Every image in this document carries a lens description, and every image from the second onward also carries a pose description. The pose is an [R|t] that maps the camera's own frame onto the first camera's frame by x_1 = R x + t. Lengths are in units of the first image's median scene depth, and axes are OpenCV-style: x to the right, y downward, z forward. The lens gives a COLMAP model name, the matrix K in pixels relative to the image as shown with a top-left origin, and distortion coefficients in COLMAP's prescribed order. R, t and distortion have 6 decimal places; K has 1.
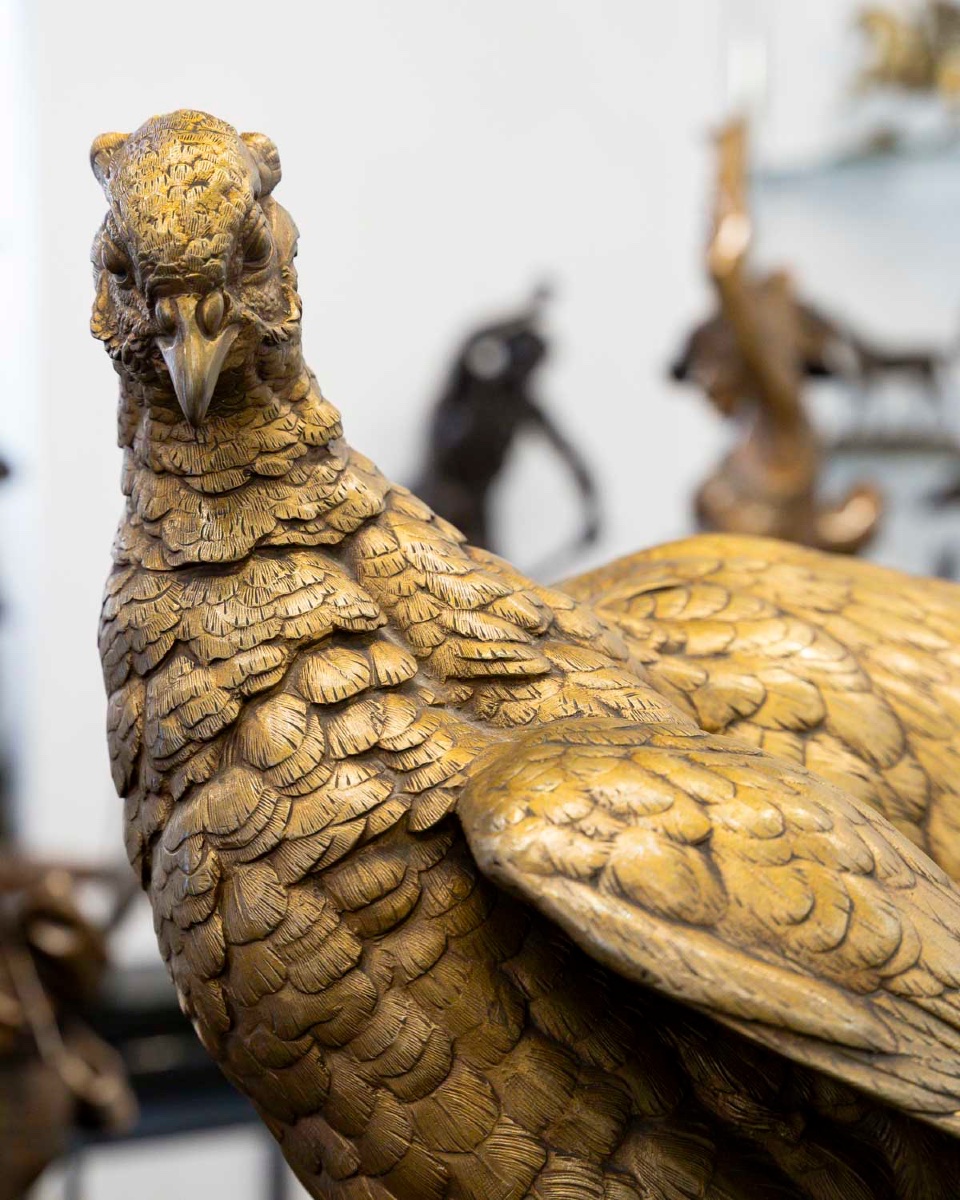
lens RADIAL K [[2525.6, 0, 466.6], [0, 2525.6, 609.6], [0, 0, 1]] dist [-0.003512, 0.000000]
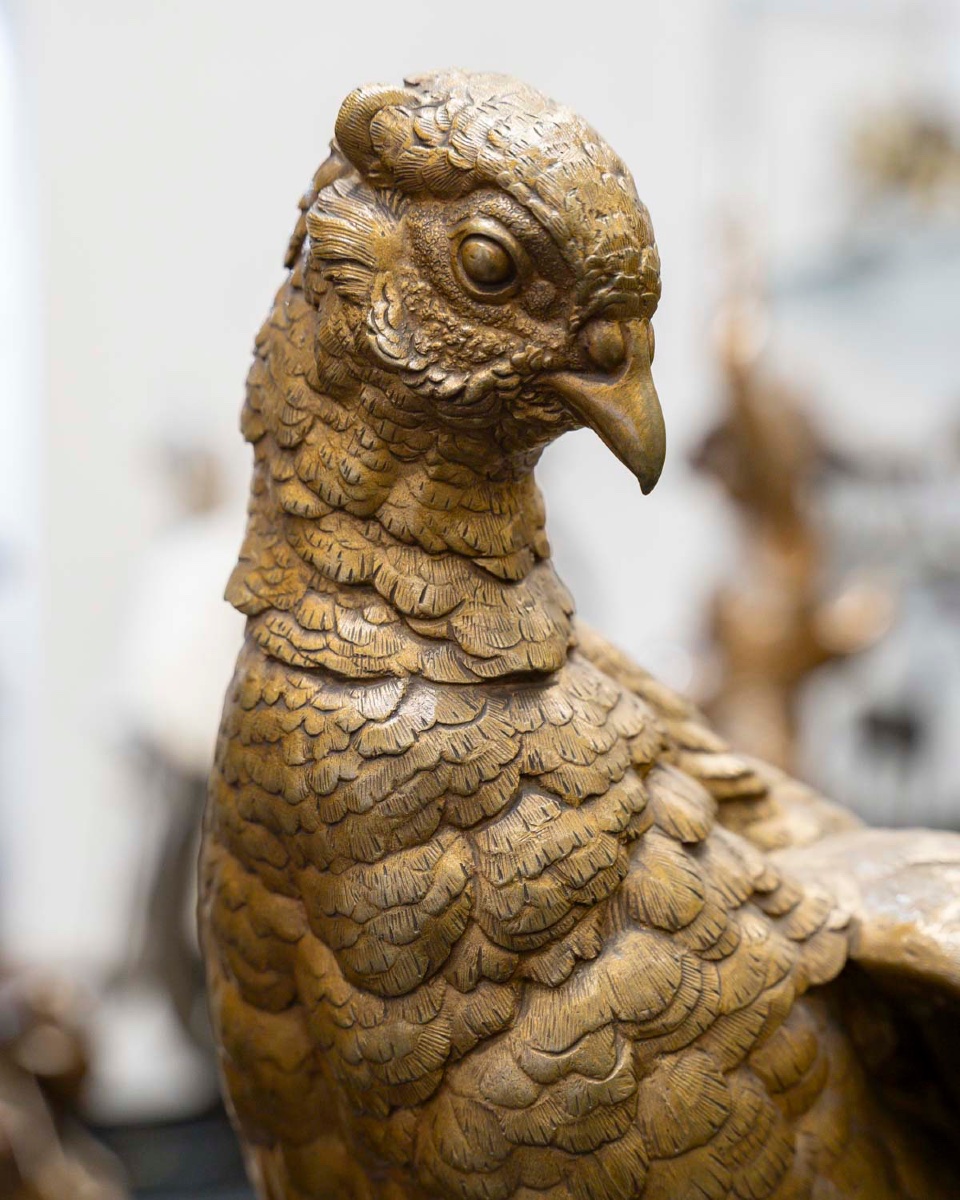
lens RADIAL K [[2525.6, 0, 580.9], [0, 2525.6, 689.9], [0, 0, 1]] dist [-0.003512, 0.000000]
pose [[0.667239, -0.041062, 0.743711, -0.671544], [0.041445, 0.998979, 0.017972, -0.026223], [-0.743690, 0.018832, 0.668260, 0.489138]]
